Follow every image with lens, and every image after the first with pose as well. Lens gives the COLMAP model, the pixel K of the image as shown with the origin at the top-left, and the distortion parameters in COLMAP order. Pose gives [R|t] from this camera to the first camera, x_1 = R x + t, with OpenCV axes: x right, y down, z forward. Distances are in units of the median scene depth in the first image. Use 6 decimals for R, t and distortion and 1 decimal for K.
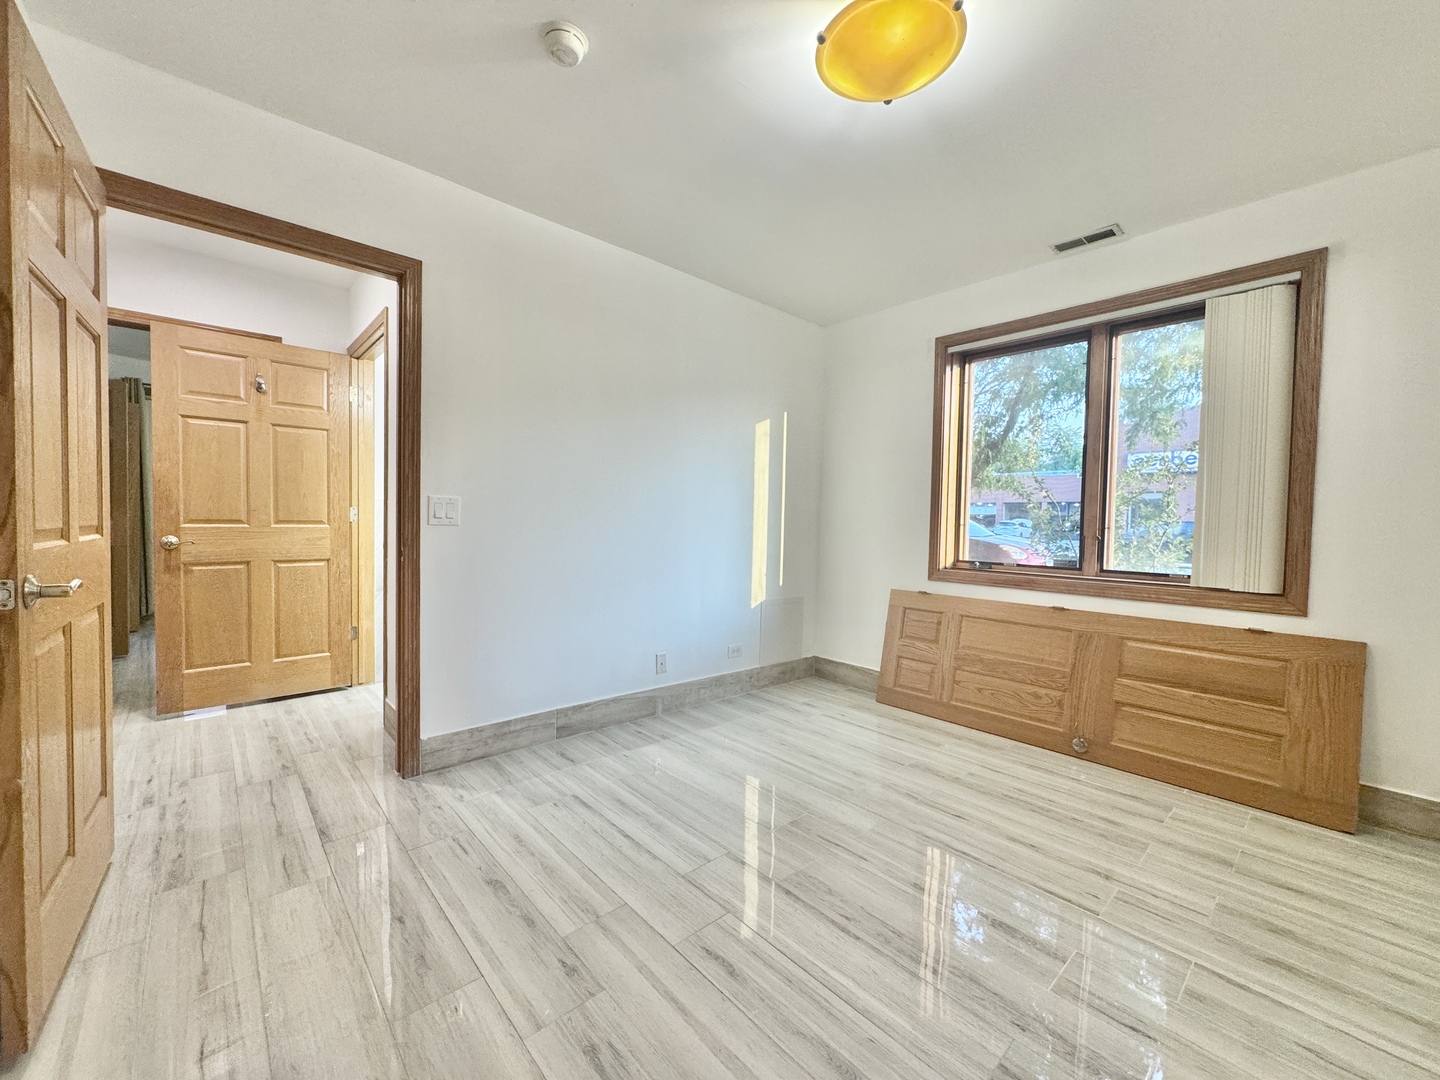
lens RADIAL K [[574.3, 0, 720.0], [0, 574.3, 540.0], [0, 0, 1]] dist [-0.004009, -0.000175]
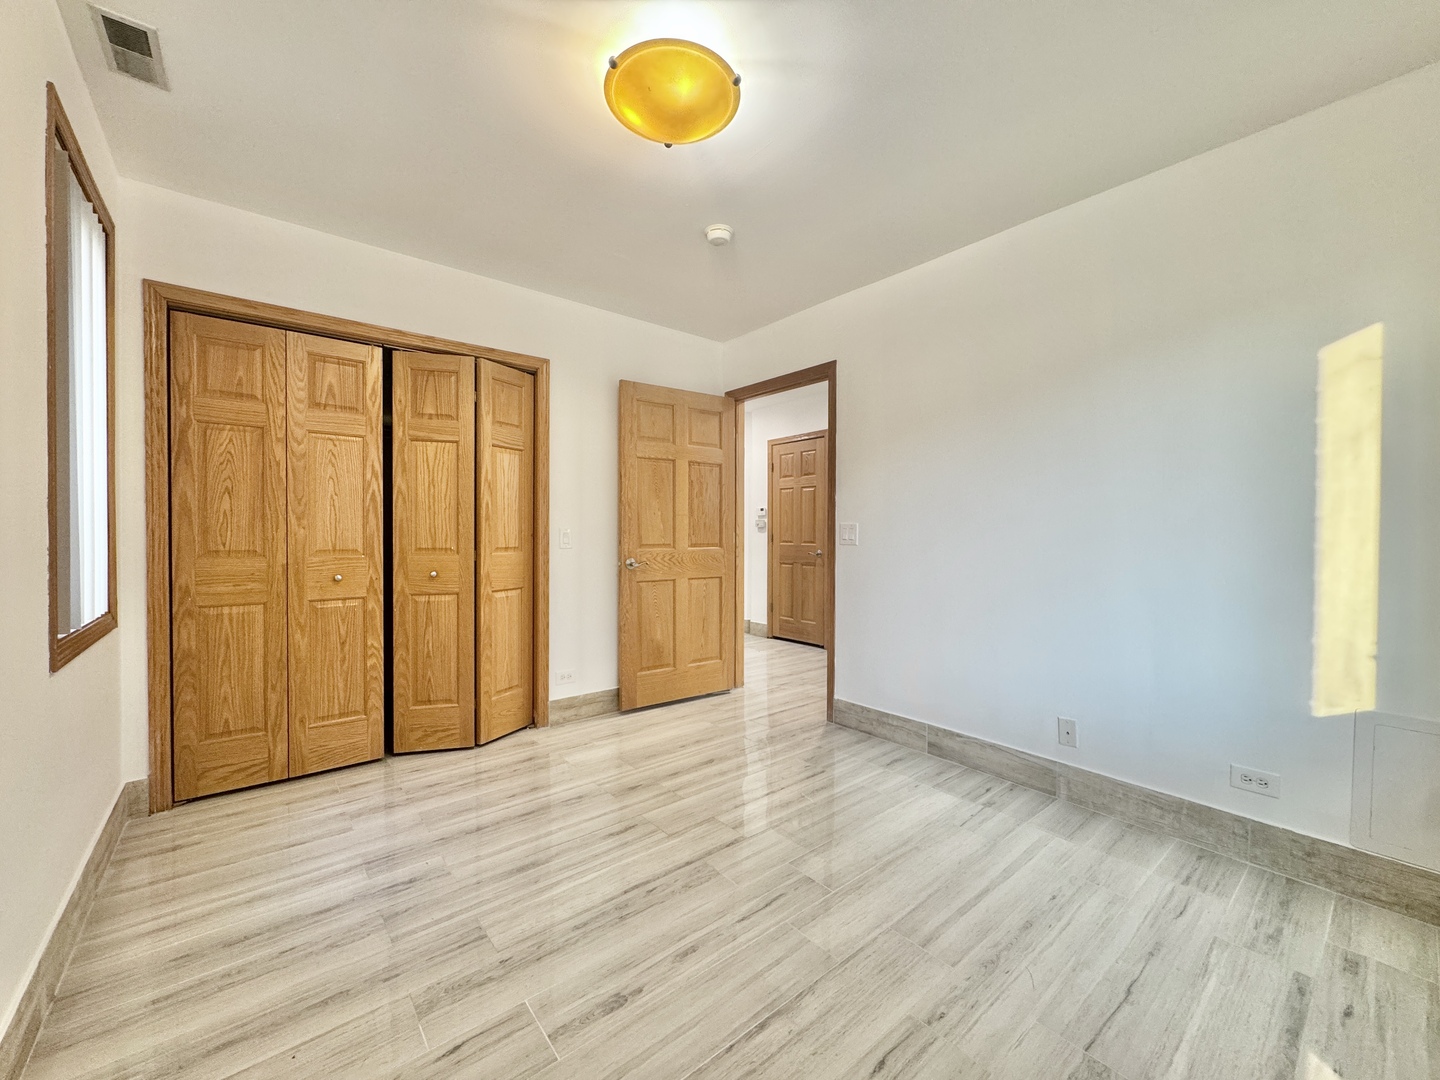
lens RADIAL K [[574.3, 0, 720.0], [0, 574.3, 540.0], [0, 0, 1]] dist [-0.004009, -0.000175]
pose [[-0.044007, -0.007597, -0.999002, 0.770536], [-0.040987, 0.999143, -0.005793, -0.013828], [0.998190, 0.040691, -0.044281, 0.665739]]
